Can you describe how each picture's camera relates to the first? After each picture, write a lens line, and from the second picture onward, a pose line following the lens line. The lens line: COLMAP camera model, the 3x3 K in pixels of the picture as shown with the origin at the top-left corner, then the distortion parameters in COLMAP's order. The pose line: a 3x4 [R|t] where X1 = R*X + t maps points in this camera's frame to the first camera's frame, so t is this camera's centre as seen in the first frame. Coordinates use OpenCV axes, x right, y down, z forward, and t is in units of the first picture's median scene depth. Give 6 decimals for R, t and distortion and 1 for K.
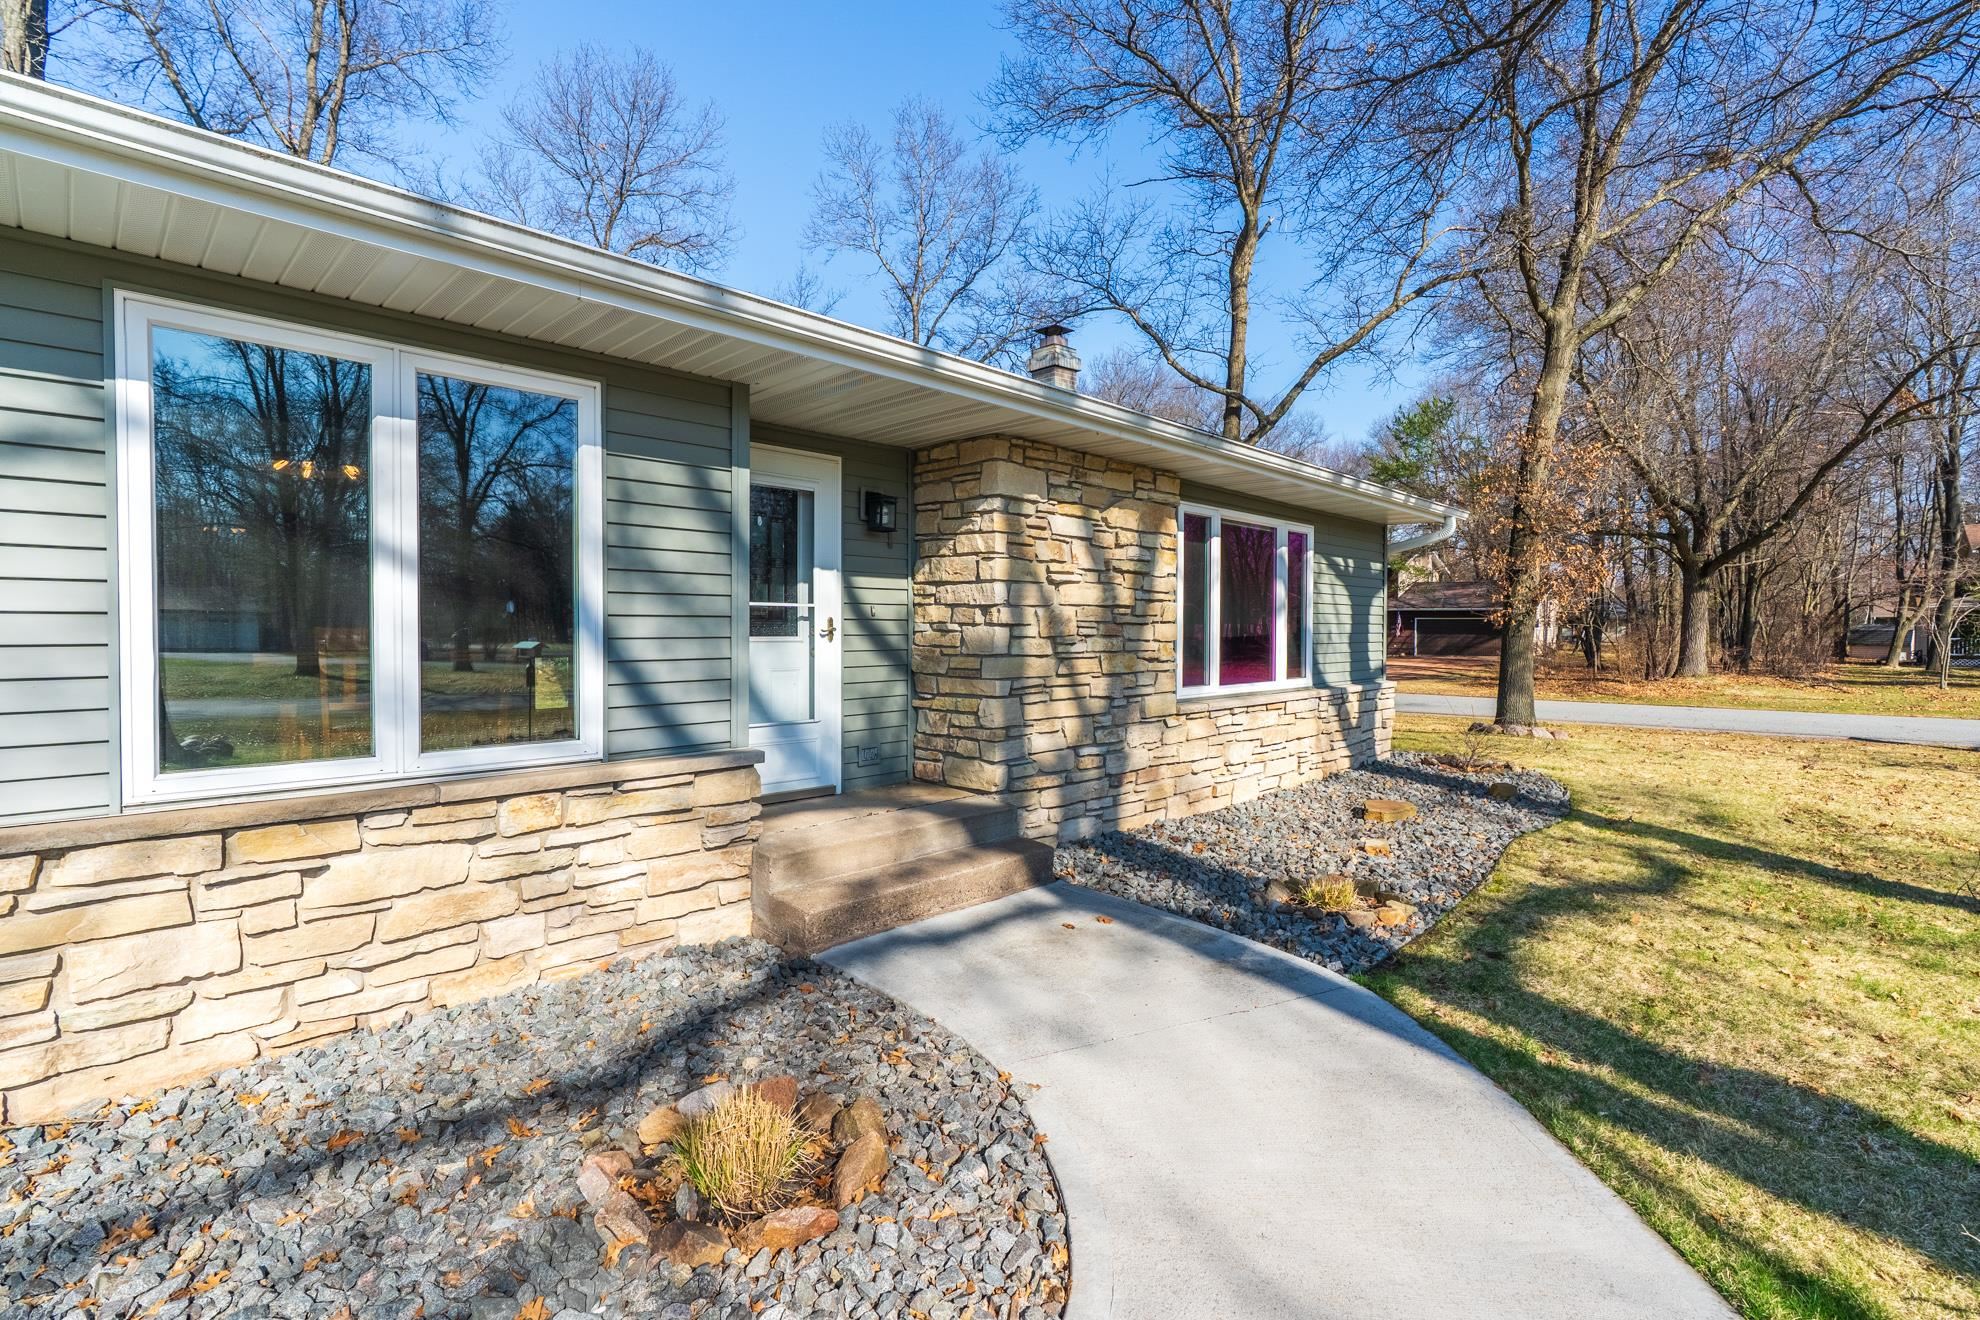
lens RADIAL K [[900.8, 0, 986.2], [0, 900.8, 645.3], [0, 0, 1]] dist [-0.002778, 0.000110]
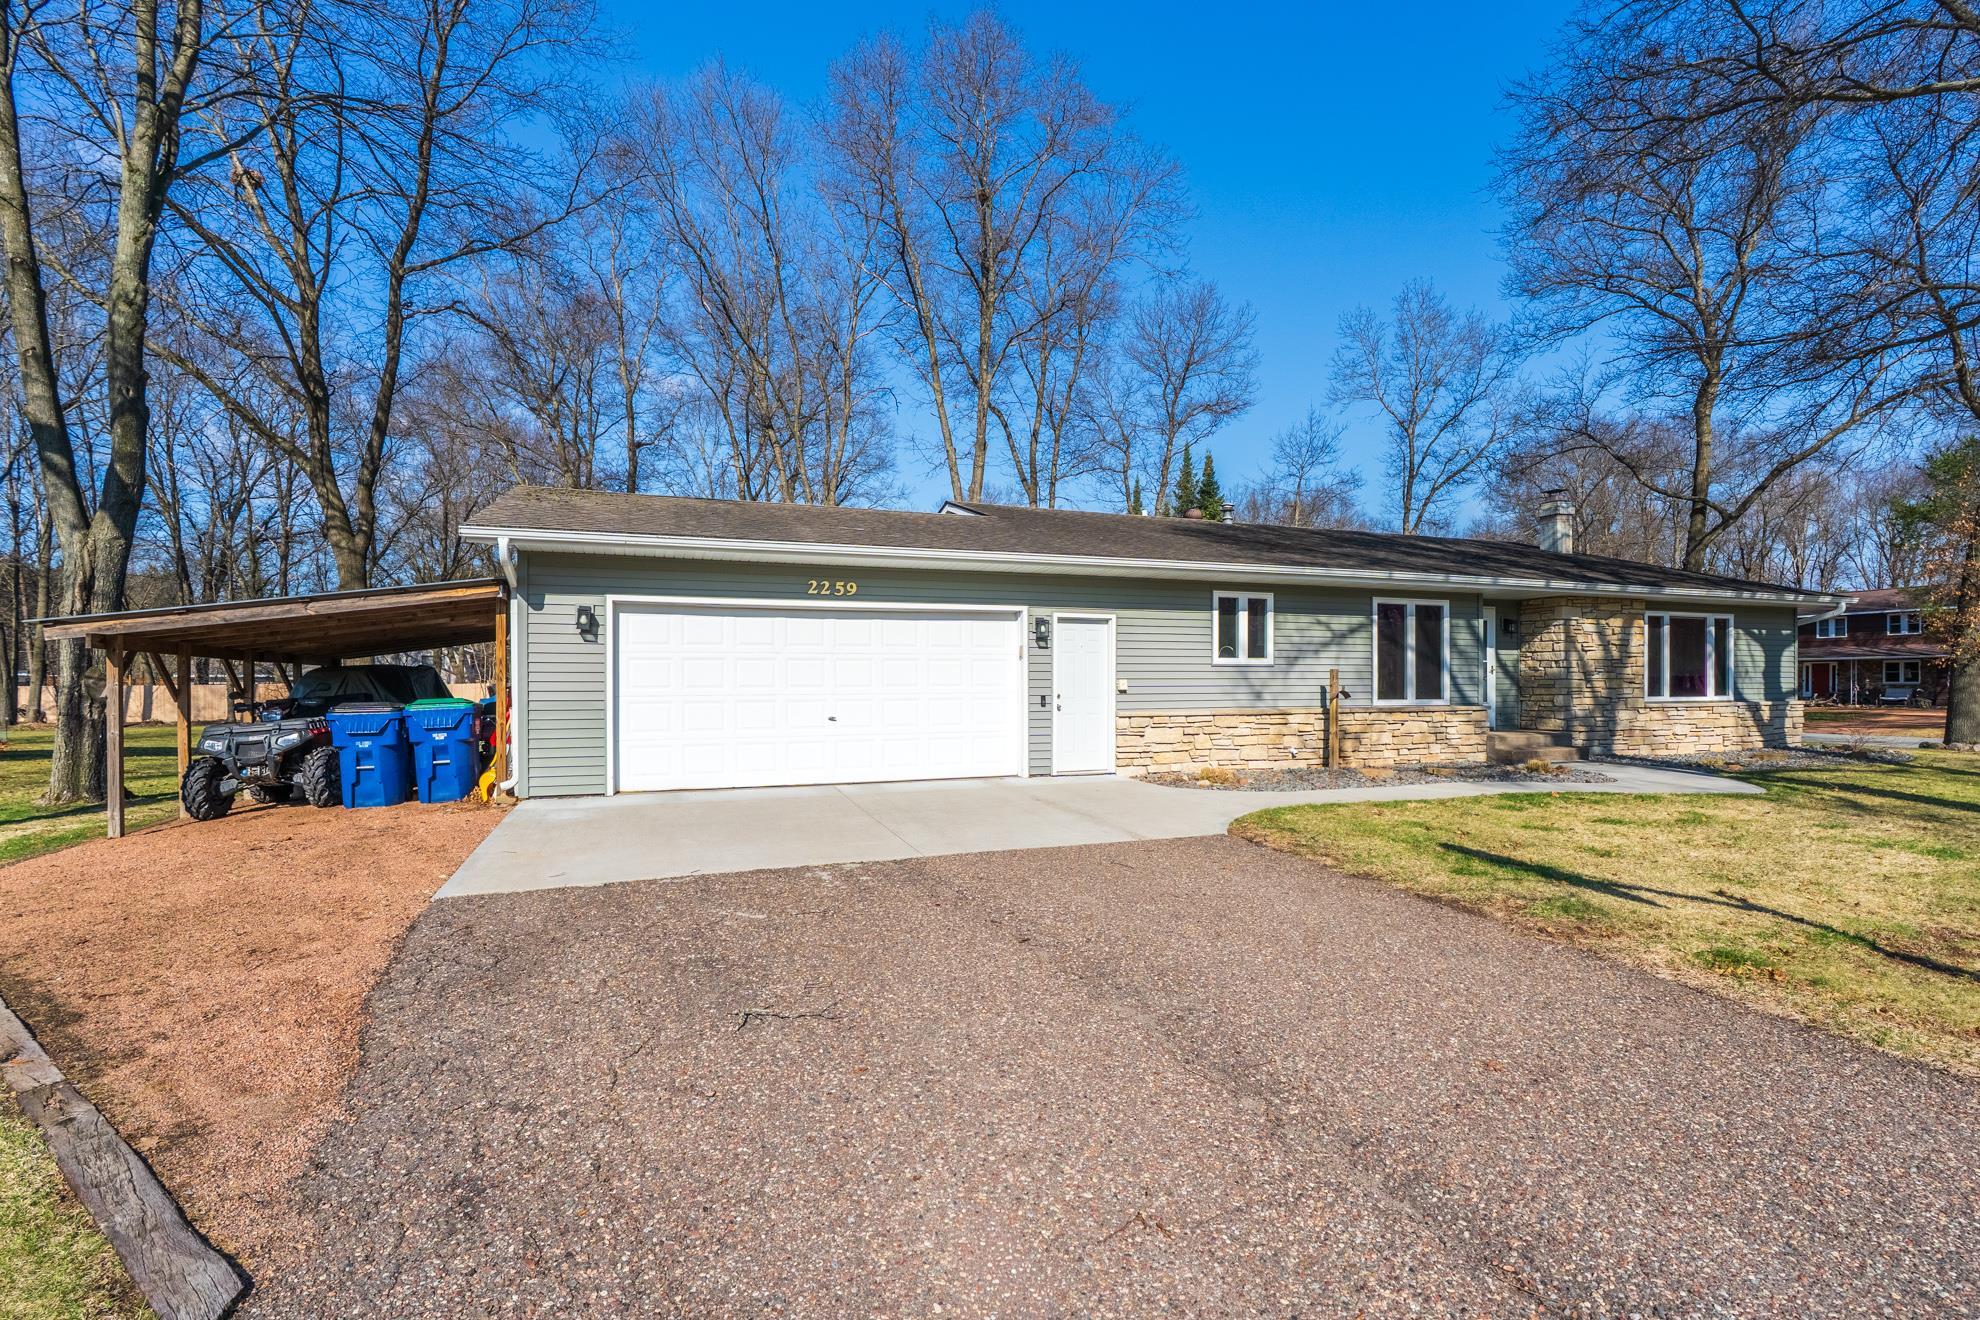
lens RADIAL K [[908.3, 0, 1000.1], [0, 908.3, 684.5], [0, 0, 1]] dist [0.000011, 0.000408]
pose [[0.913680, -0.005072, -0.406403, -0.394689], [-0.002898, 0.999815, -0.018993, 0.080374], [0.406425, 0.018531, 0.913496, -2.026446]]
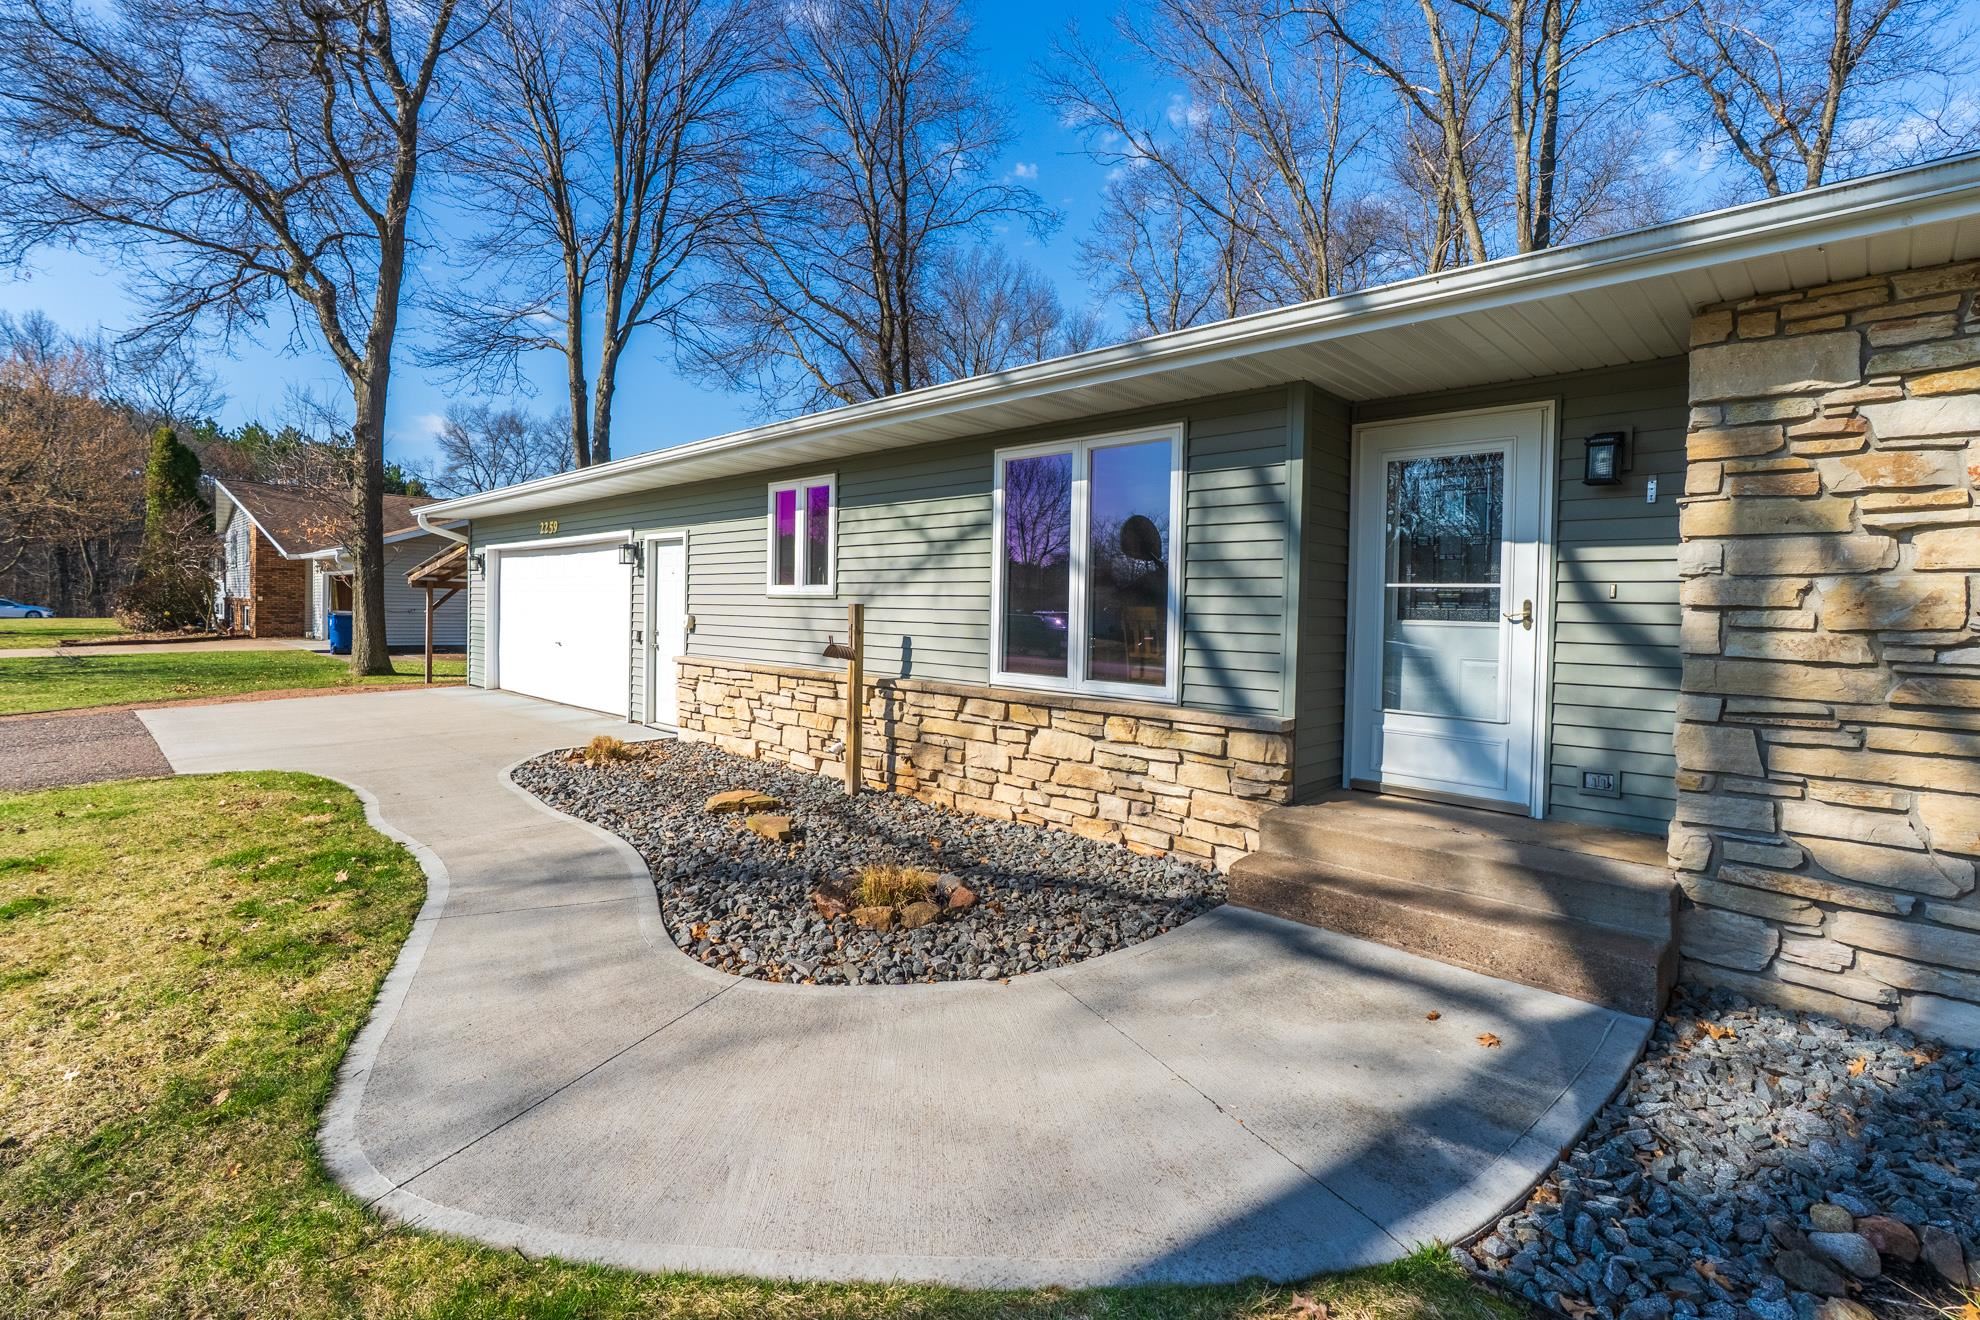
lens RADIAL K [[911.2, 0, 993.7], [0, 911.2, 627.7], [0, 0, 1]] dist [-0.010440, -0.000234]
pose [[0.010919, 0.011870, -0.999870, 0.616487], [-0.048075, 0.998779, 0.011332, 0.007560], [0.998784, 0.047945, 0.011476, 0.475709]]
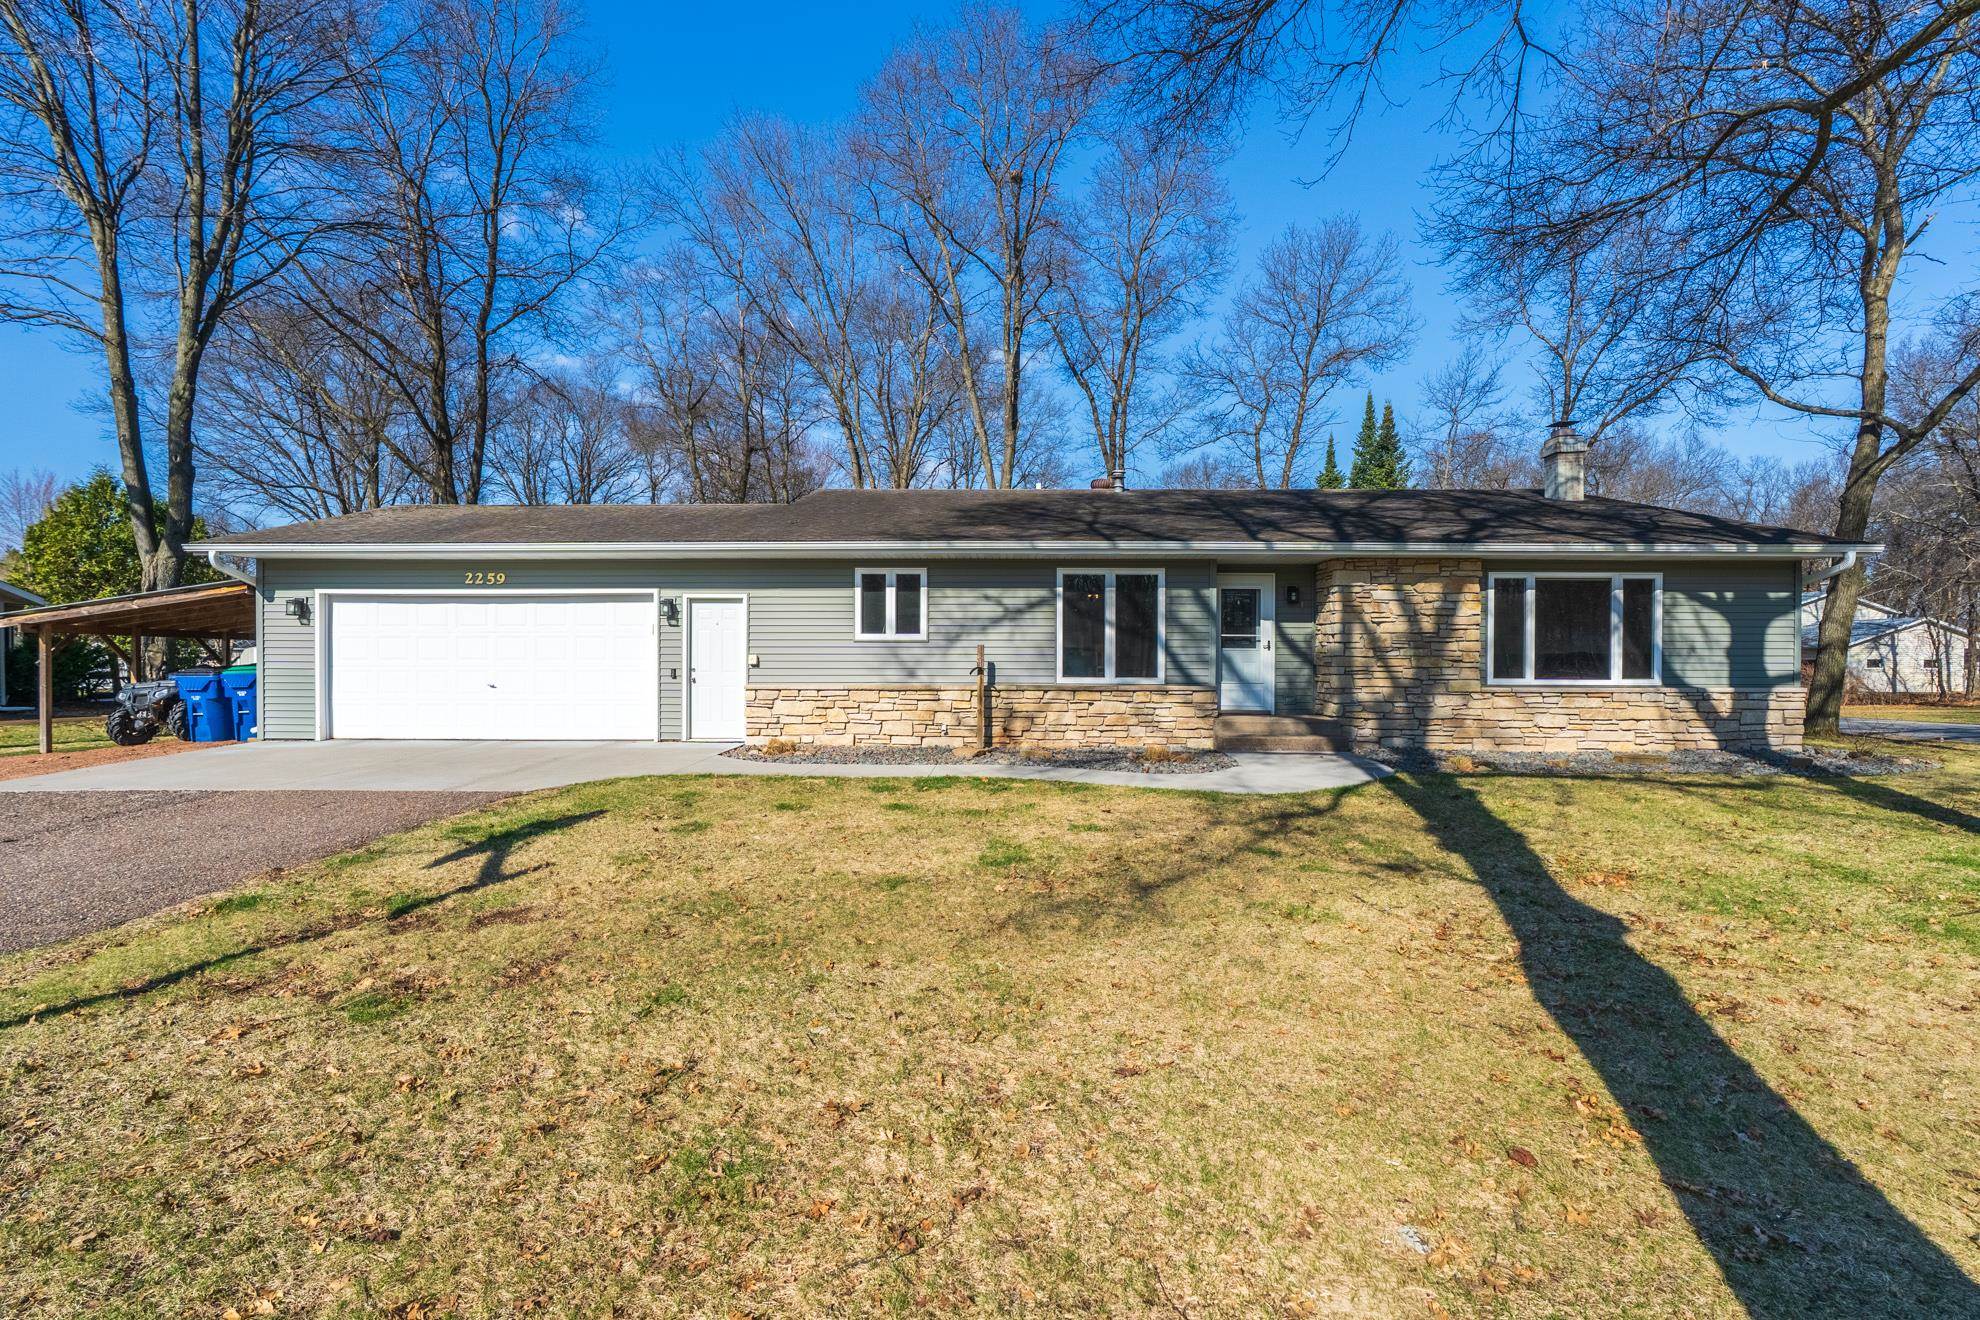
lens RADIAL K [[910.2, 0, 998.9], [0, 910.2, 663.3], [0, 0, 1]] dist [-0.003794, 0.000391]
pose [[0.698588, 0.001795, -0.715522, 1.006530], [-0.015463, 0.999801, -0.012589, 0.068318], [0.715357, 0.019859, 0.698477, -1.148170]]
